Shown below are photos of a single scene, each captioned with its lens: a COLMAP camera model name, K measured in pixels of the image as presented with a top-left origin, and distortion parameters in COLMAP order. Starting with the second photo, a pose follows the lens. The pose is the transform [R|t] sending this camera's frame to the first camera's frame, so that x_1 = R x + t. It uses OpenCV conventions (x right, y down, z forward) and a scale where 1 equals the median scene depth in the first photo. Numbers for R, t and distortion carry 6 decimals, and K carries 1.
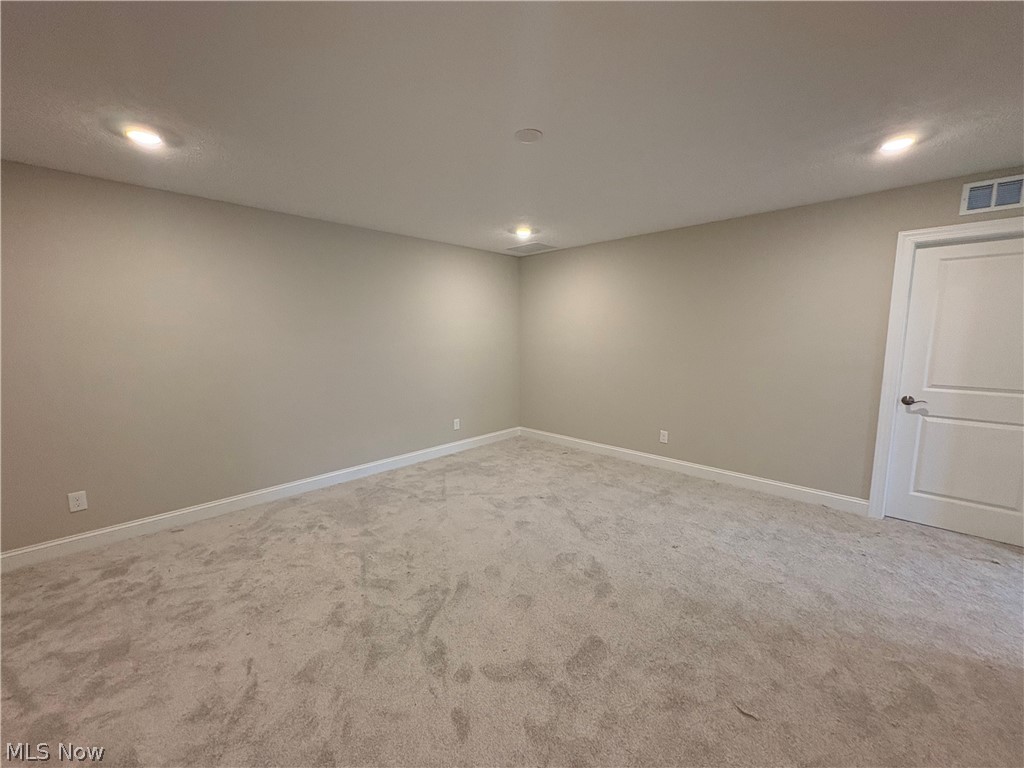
lens RADIAL K [[406.8, 0, 511.2], [0, 406.8, 383.8], [0, 0, 1]] dist [0.001440, 0.000097]
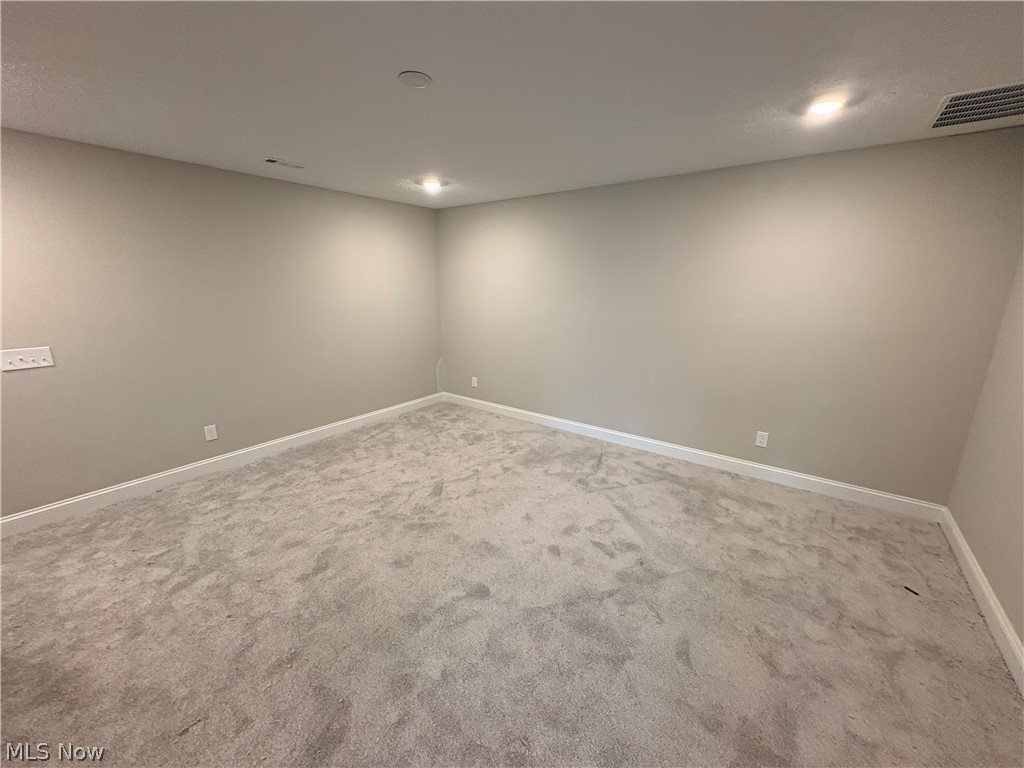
lens RADIAL K [[406.8, 0, 511.2], [0, 406.8, 383.8], [0, 0, 1]] dist [0.001440, 0.000097]
pose [[0.126919, 0.232716, -0.964228, 0.767295], [-0.136625, 0.966925, 0.215384, -0.131634], [0.982459, 0.104401, 0.154516, 0.857678]]
